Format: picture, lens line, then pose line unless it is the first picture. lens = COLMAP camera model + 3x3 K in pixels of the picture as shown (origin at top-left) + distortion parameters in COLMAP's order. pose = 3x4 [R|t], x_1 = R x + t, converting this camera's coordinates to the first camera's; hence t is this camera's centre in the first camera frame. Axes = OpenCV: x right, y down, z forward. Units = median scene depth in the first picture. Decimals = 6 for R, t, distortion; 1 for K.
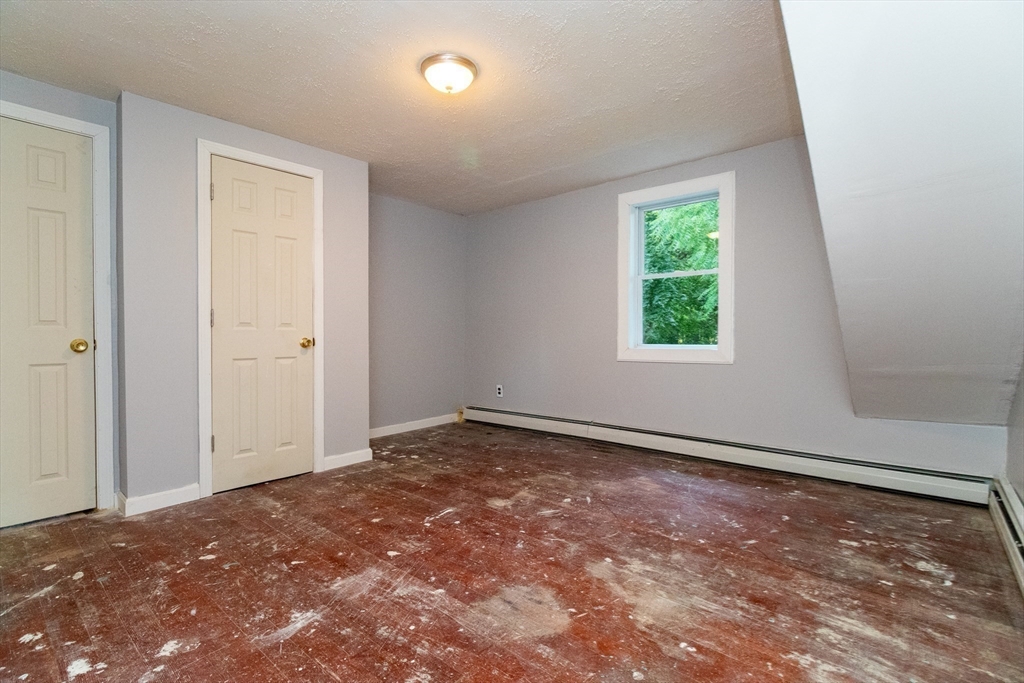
lens RADIAL K [[474.4, 0, 511.4], [0, 474.4, 336.4], [0, 0, 1]] dist [0.000654, -0.003951]
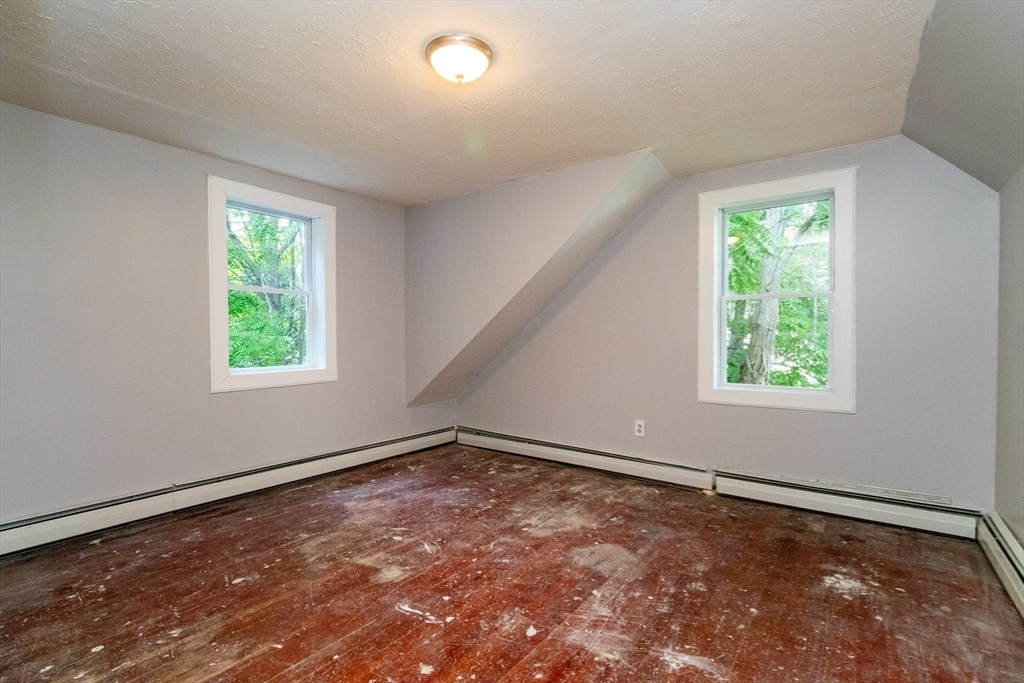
lens RADIAL K [[474.4, 0, 510.8], [0, 474.4, 340.6], [0, 0, 1]] dist [0.000654, -0.003951]
pose [[-0.066852, -0.008995, 0.997722, -1.022212], [0.005010, 0.999944, 0.009351, -0.068783], [-0.997750, 0.005624, -0.066803, 1.020408]]
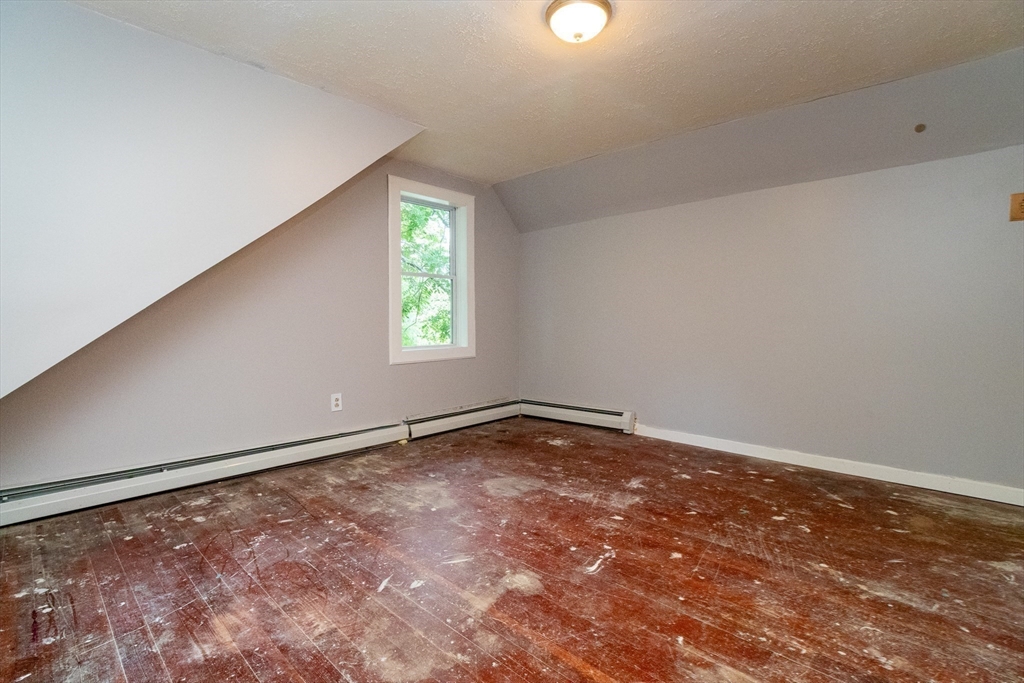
lens RADIAL K [[474.4, 0, 512.8], [0, 474.4, 339.5], [0, 0, 1]] dist [0.000654, -0.003951]
pose [[-0.998813, 0.005606, 0.048377, -0.054863], [0.007798, 0.998946, 0.045237, -0.016794], [-0.048072, 0.045561, -0.997804, 1.978528]]
